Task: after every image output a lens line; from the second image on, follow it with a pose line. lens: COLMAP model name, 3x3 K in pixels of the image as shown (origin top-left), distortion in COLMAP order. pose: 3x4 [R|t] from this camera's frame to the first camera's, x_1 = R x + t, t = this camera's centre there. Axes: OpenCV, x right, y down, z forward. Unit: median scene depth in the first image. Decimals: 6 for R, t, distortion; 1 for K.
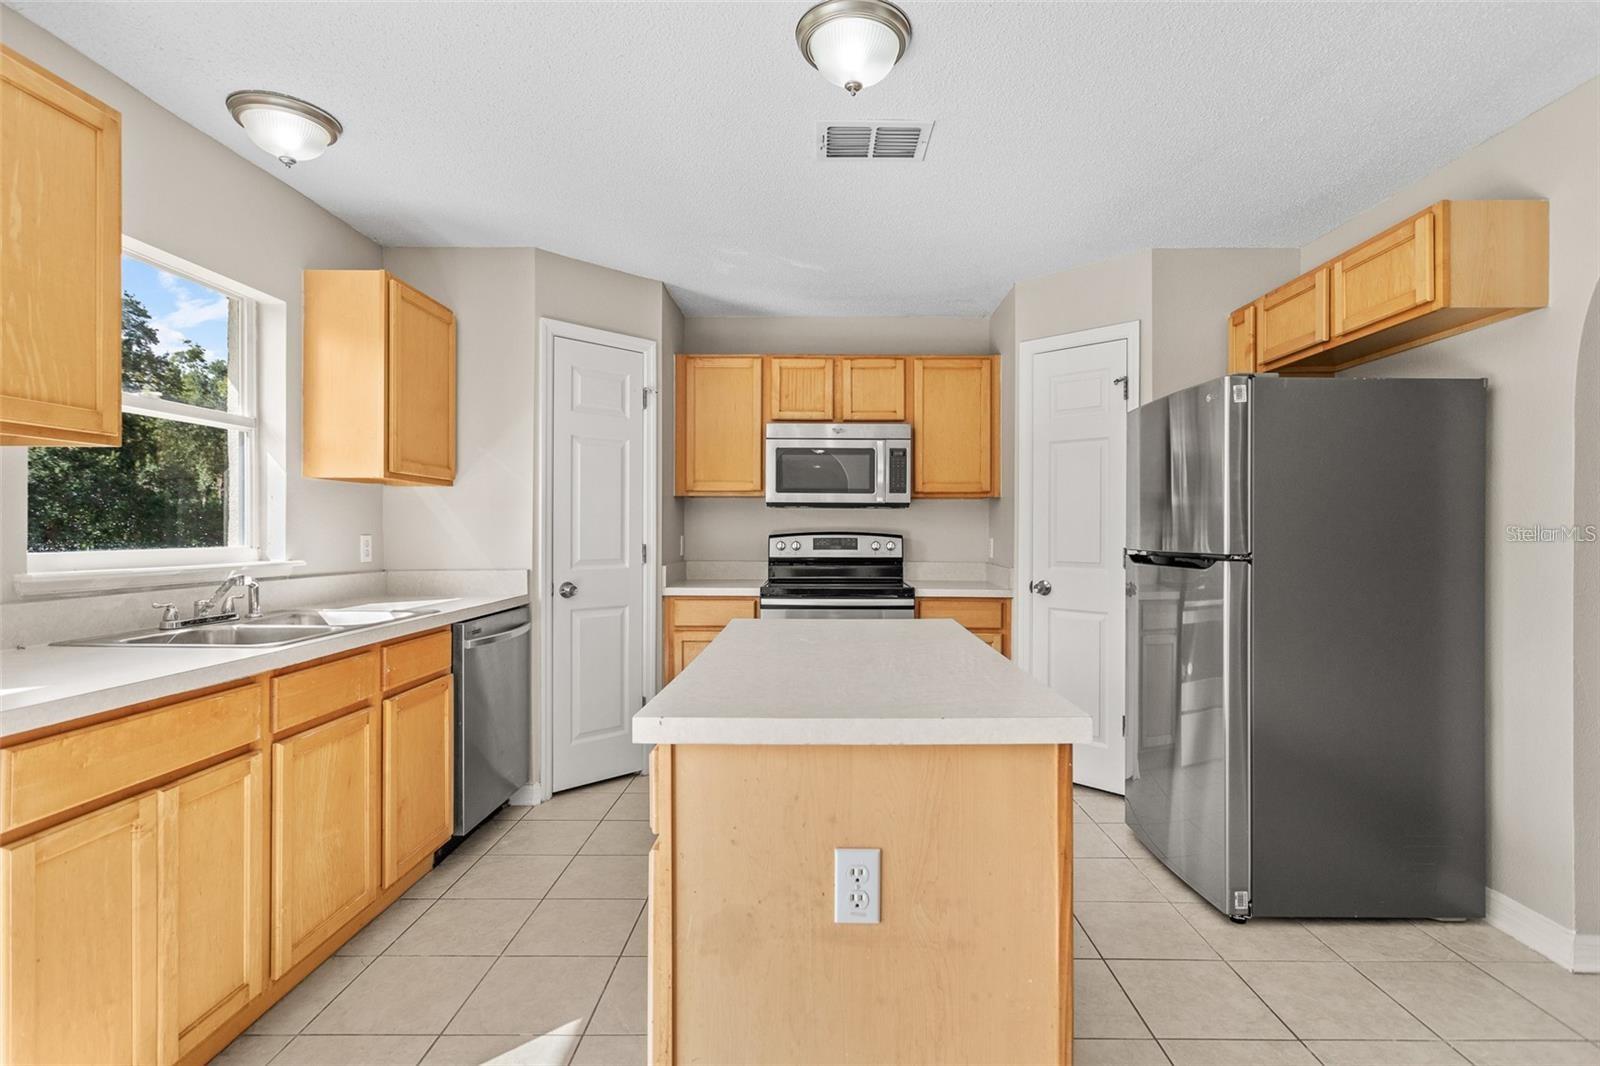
lens RADIAL K [[770.1, 0, 801.5], [0, 770.1, 530.3], [0, 0, 1]] dist [-0.002280, 0.002281]
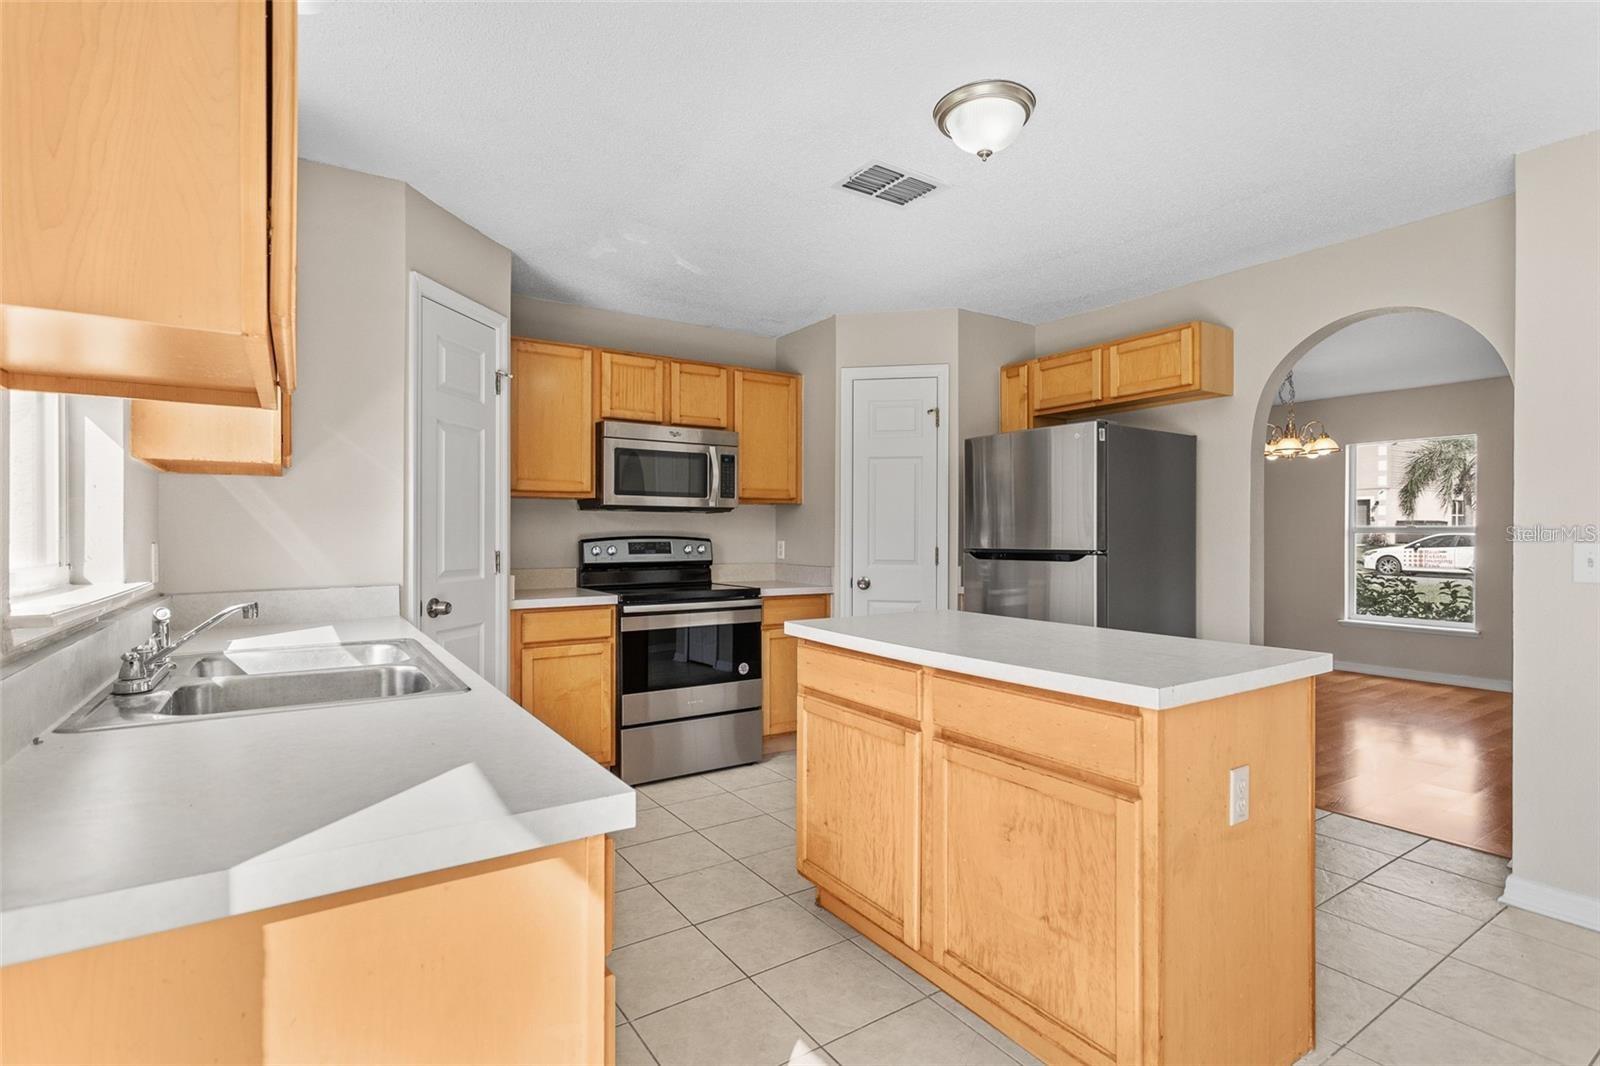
lens RADIAL K [[770.1, 0, 801.9], [0, 770.1, 534.8], [0, 0, 1]] dist [-0.002280, 0.002281]
pose [[0.830103, -0.003788, 0.557597, -0.369519], [0.002715, 0.999993, 0.002752, -0.001534], [-0.557604, -0.000771, 0.830107, 0.083764]]
